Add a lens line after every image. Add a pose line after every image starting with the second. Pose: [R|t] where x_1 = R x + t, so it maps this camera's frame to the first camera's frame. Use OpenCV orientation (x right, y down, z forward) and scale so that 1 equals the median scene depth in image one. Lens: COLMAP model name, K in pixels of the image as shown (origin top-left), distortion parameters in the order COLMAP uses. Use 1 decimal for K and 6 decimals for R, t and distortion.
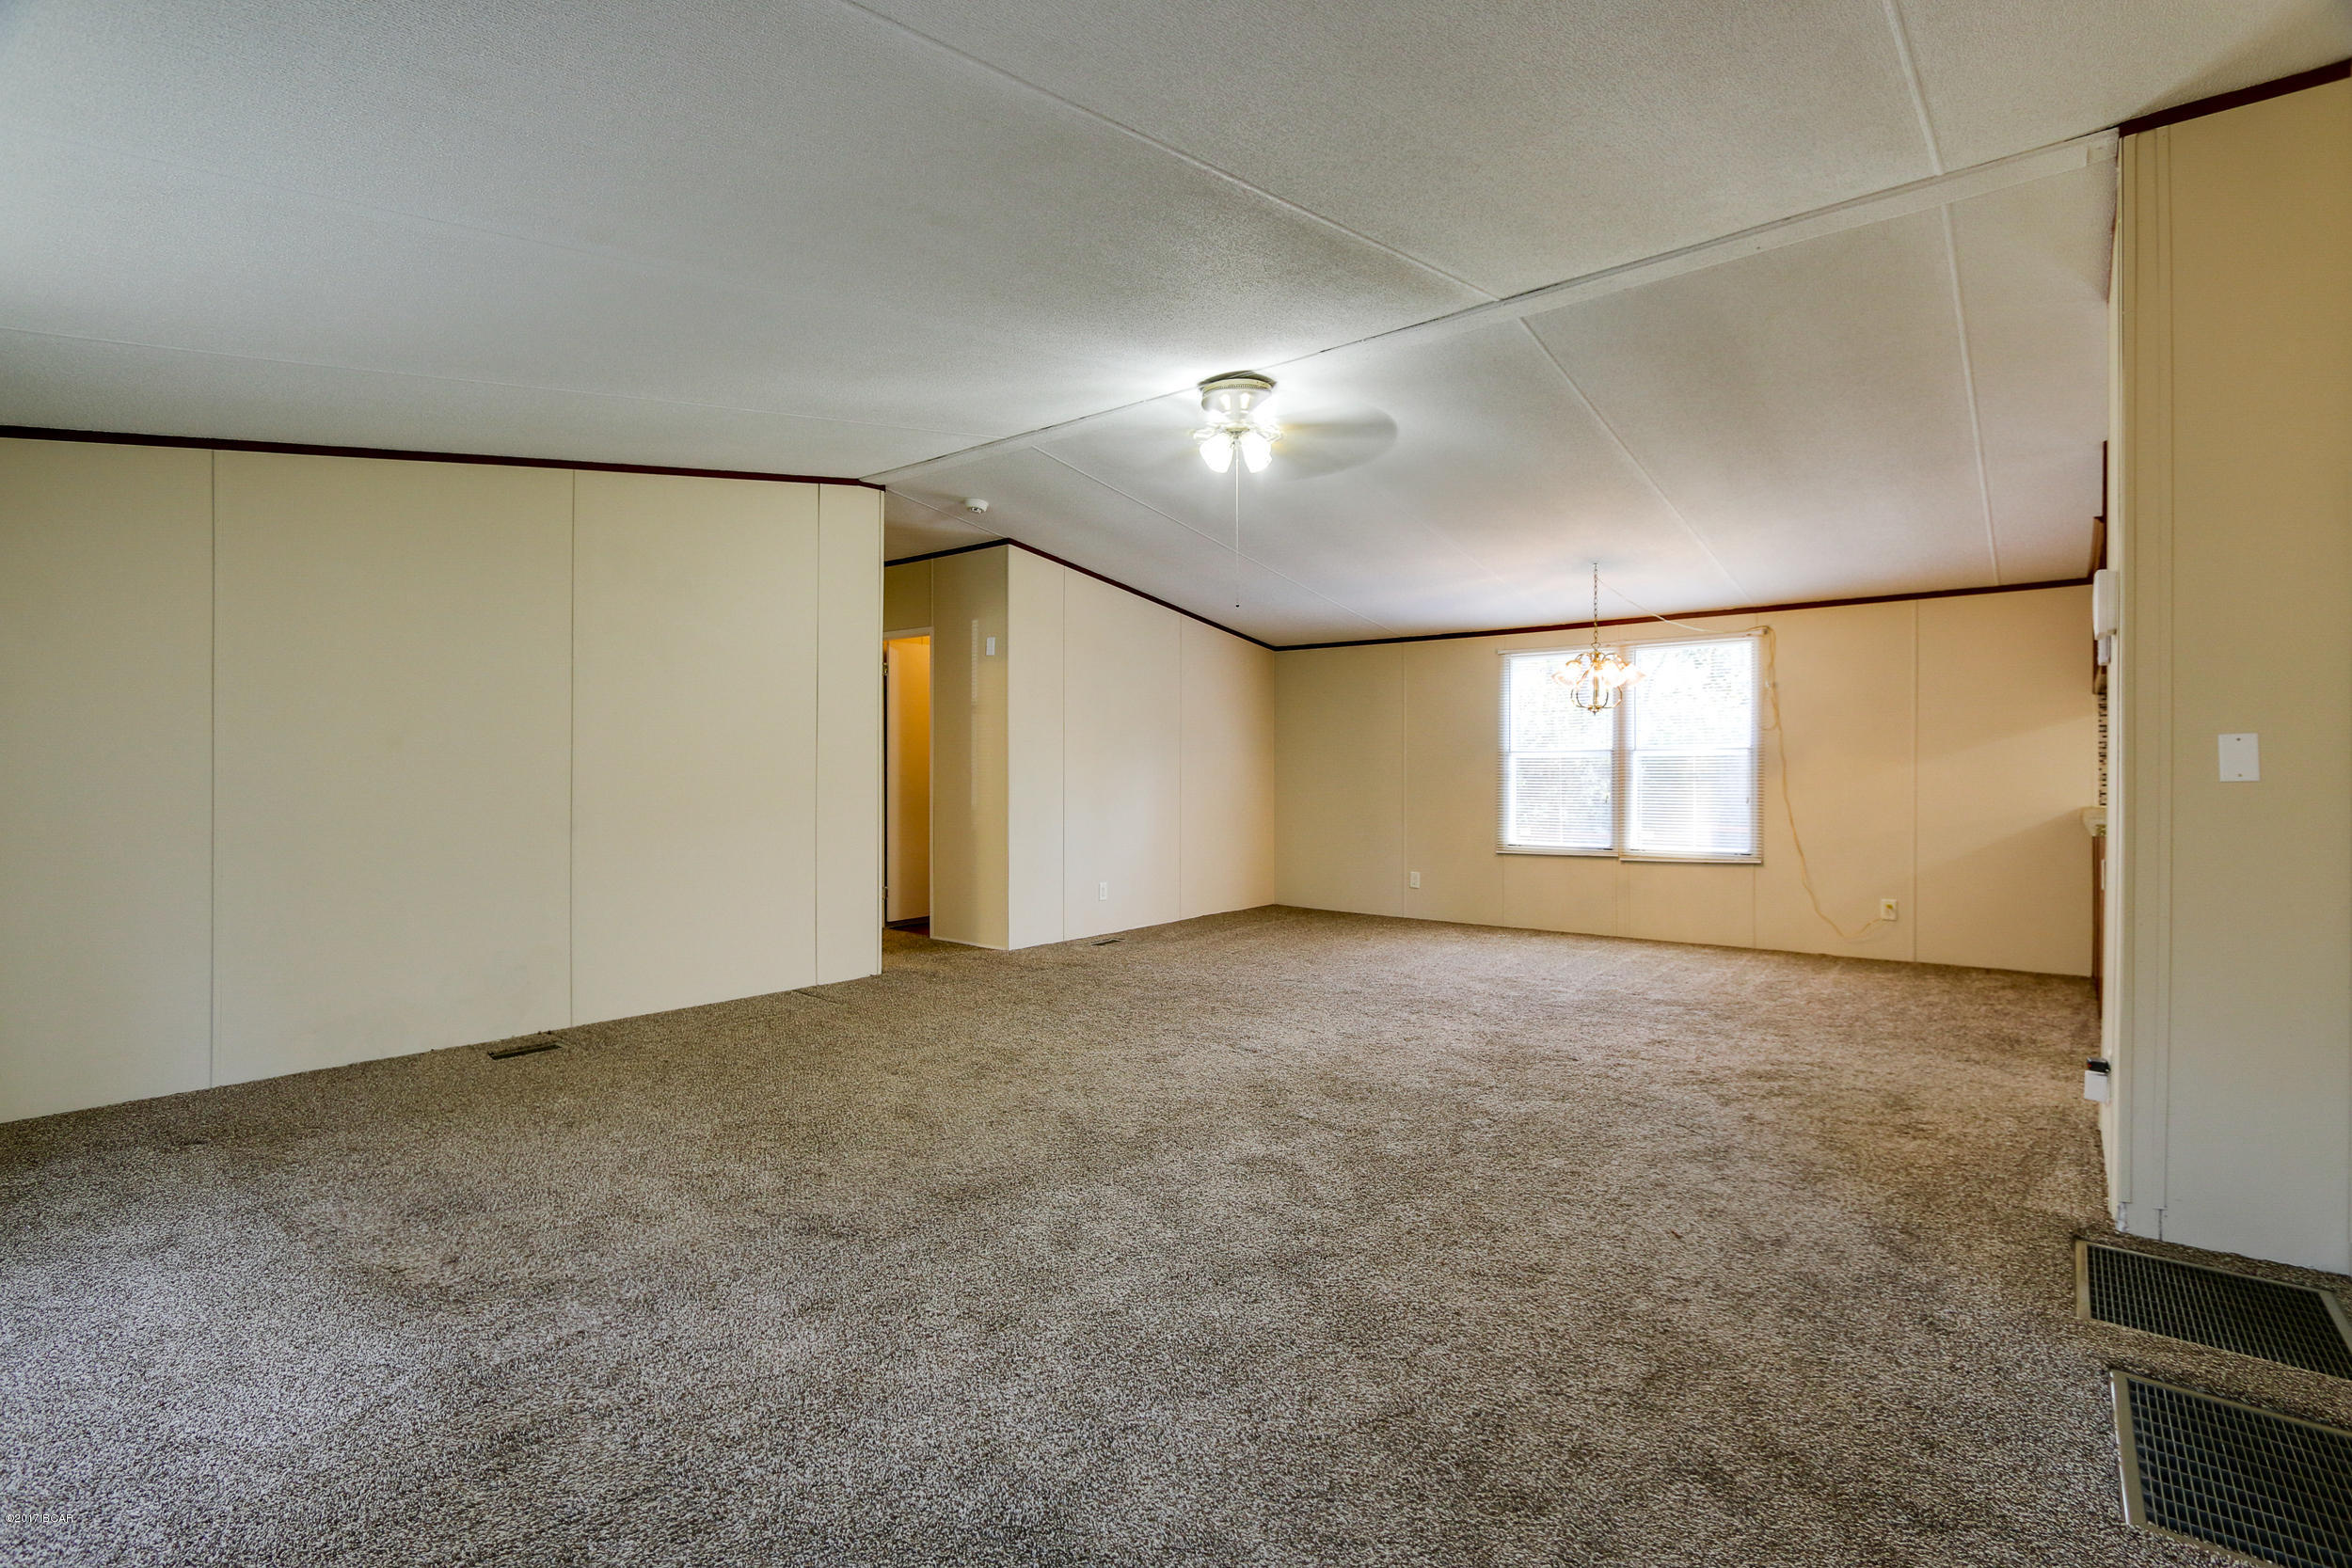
lens RADIAL K [[1137.0, 0, 1182.9], [0, 1137.0, 769.6], [0, 0, 1]] dist [-0.000549, 0.000103]
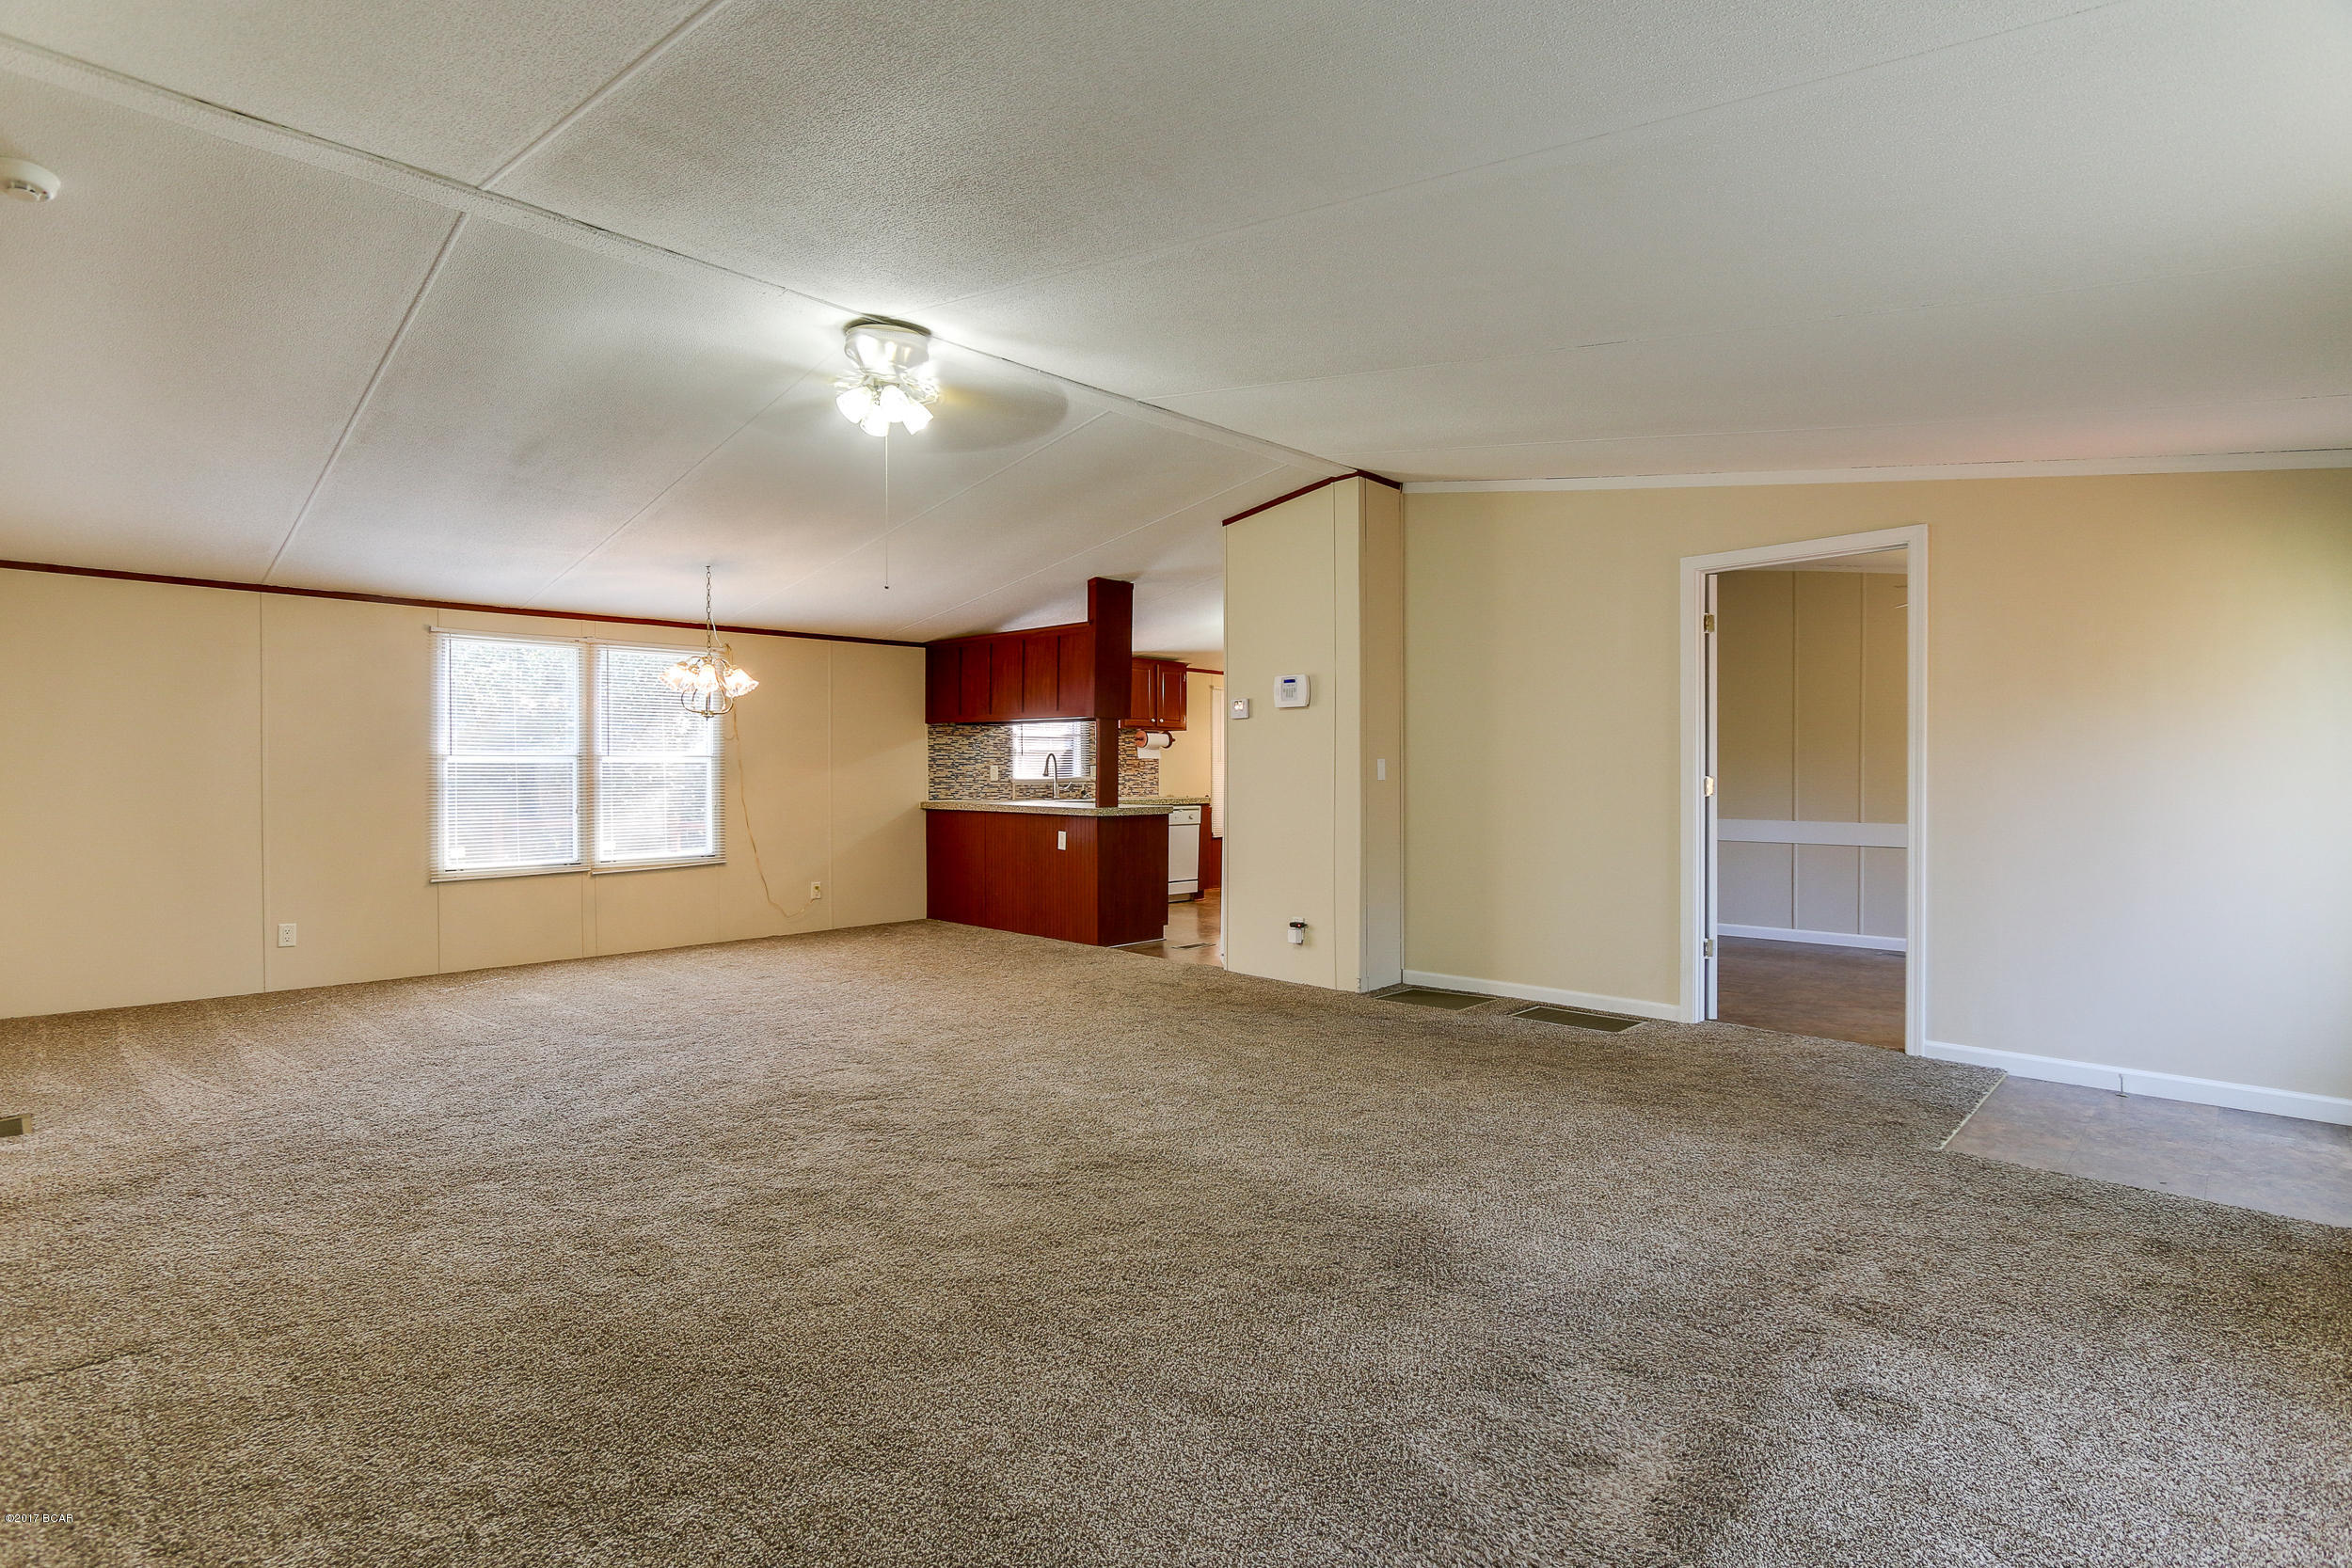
lens RADIAL K [[1137.0, 0, 1188.3], [0, 1137.0, 783.7], [0, 0, 1]] dist [-0.000549, 0.000103]
pose [[0.083873, -0.005070, 0.996464, -0.498222], [0.001225, 0.999987, 0.004985, 0.001984], [-0.996476, 0.000803, 0.083878, 0.434017]]
